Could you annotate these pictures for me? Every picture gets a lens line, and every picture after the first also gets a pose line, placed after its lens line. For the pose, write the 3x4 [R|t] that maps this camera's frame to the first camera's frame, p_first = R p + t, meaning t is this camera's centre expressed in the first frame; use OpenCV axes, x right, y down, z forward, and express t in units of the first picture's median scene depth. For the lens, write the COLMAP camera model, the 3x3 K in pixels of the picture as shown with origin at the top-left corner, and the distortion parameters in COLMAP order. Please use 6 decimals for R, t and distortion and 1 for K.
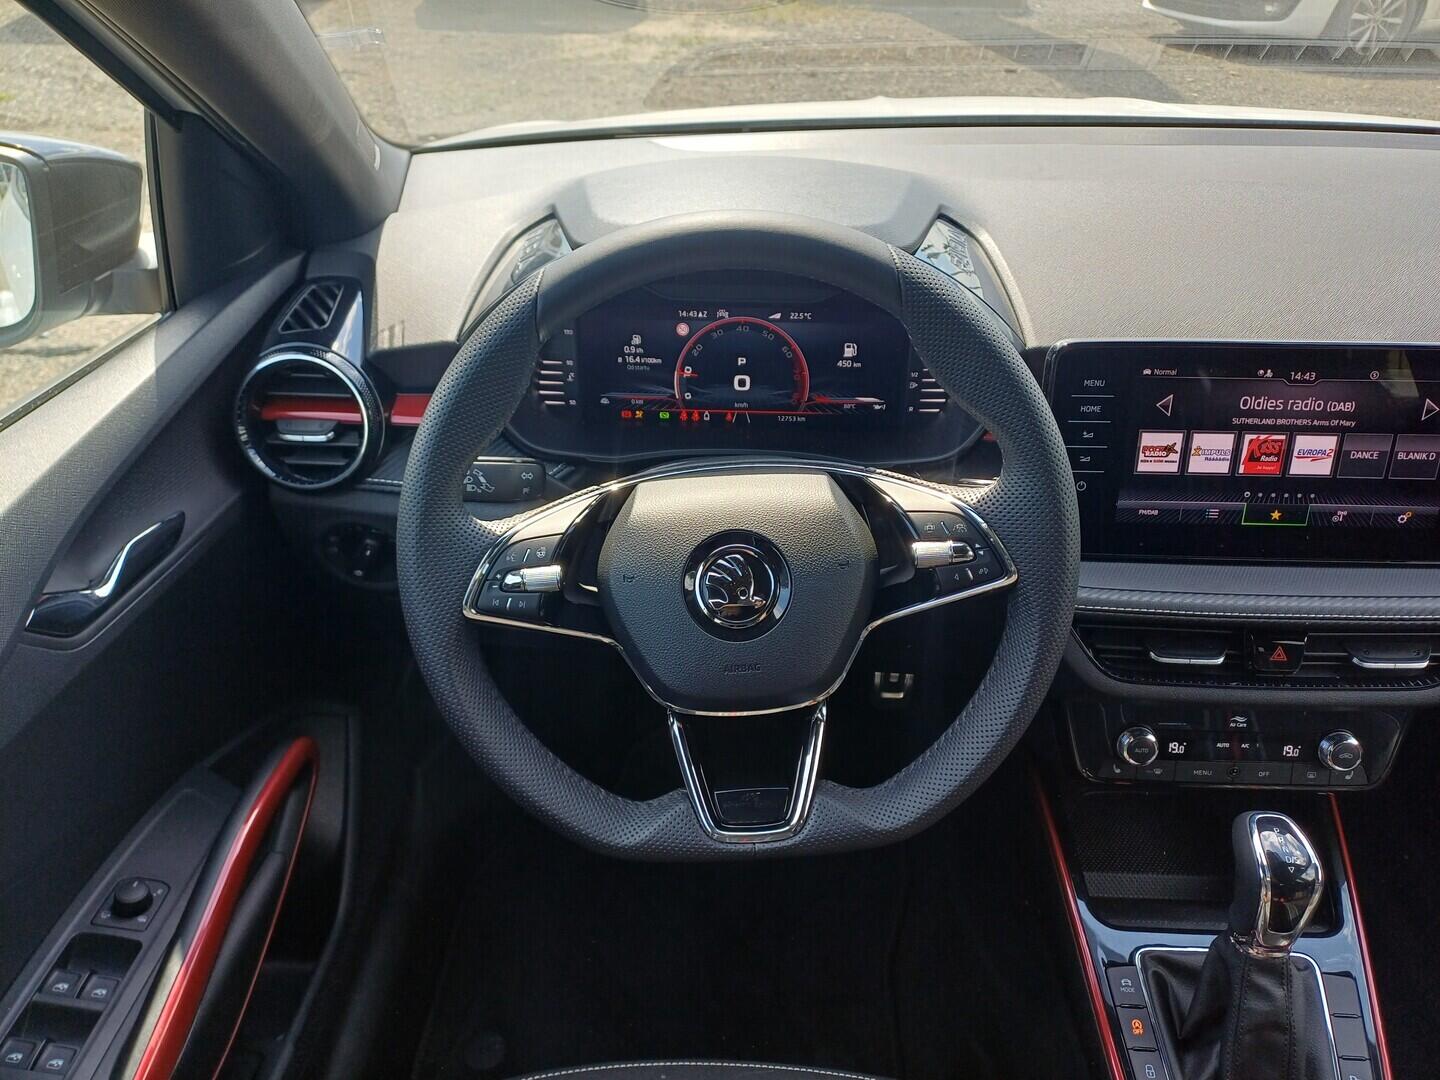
lens RADIAL K [[1065.3, 0, 747.5], [0, 1065.3, 563.5], [0, 0, 1]] dist [0.067440, -0.058839]
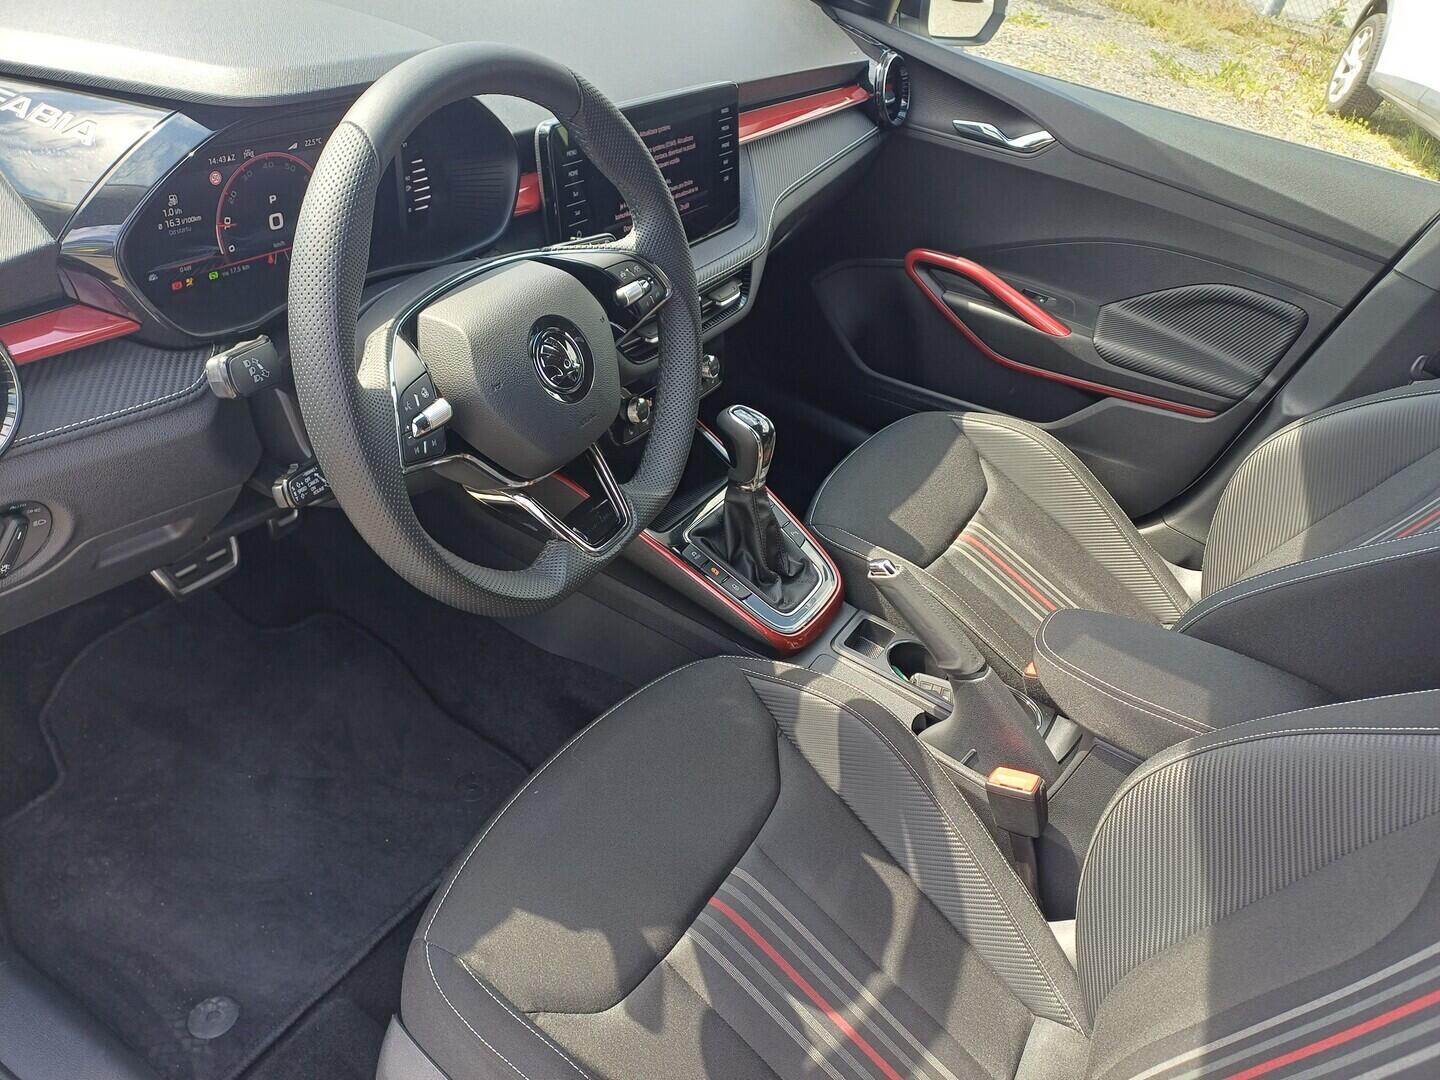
lens RADIAL K [[1065.3, 0, 771.5], [0, 1065.3, 534.0], [0, 0, 1]] dist [0.067440, -0.058839]
pose [[0.462113, -0.454715, 0.761371, -0.755189], [0.314176, 0.886801, 0.338936, -0.116508], [-0.829304, 0.082578, 0.552663, 0.087842]]
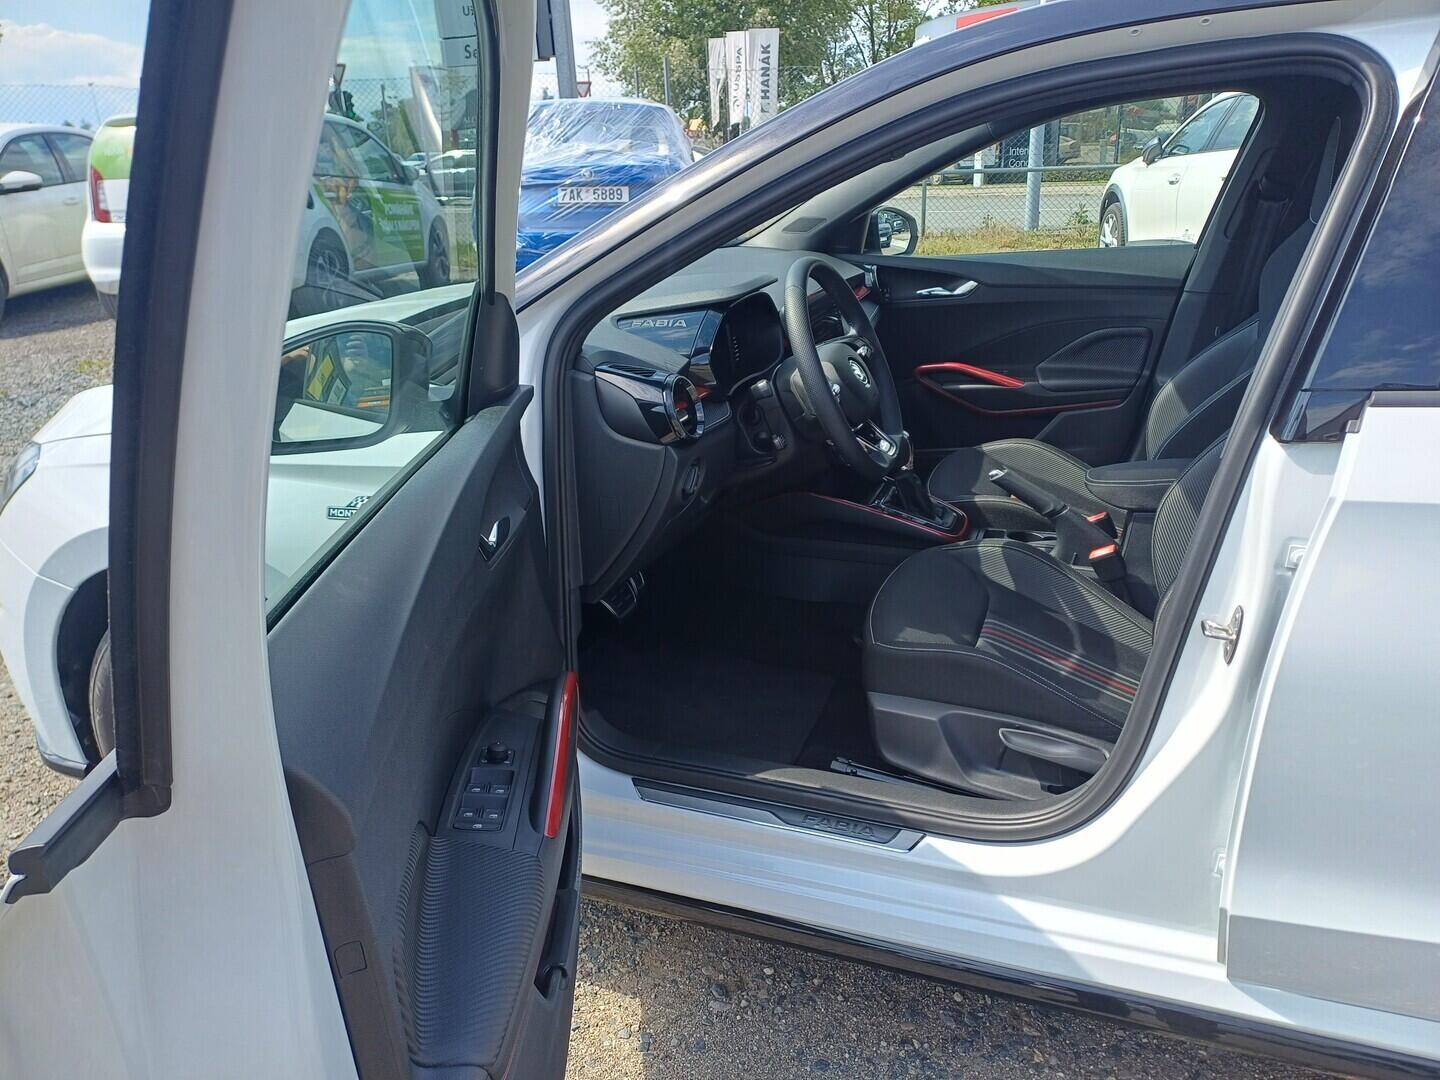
lens RADIAL K [[1065.3, 0, 757.5], [0, 1065.3, 531.7], [0, 0, 1]] dist [0.067440, -0.058839]
pose [[0.292081, -0.348254, 0.890735, -2.307814], [0.549923, 0.823142, 0.141502, -0.150786], [-0.782479, 0.448505, 0.431937, 0.117373]]
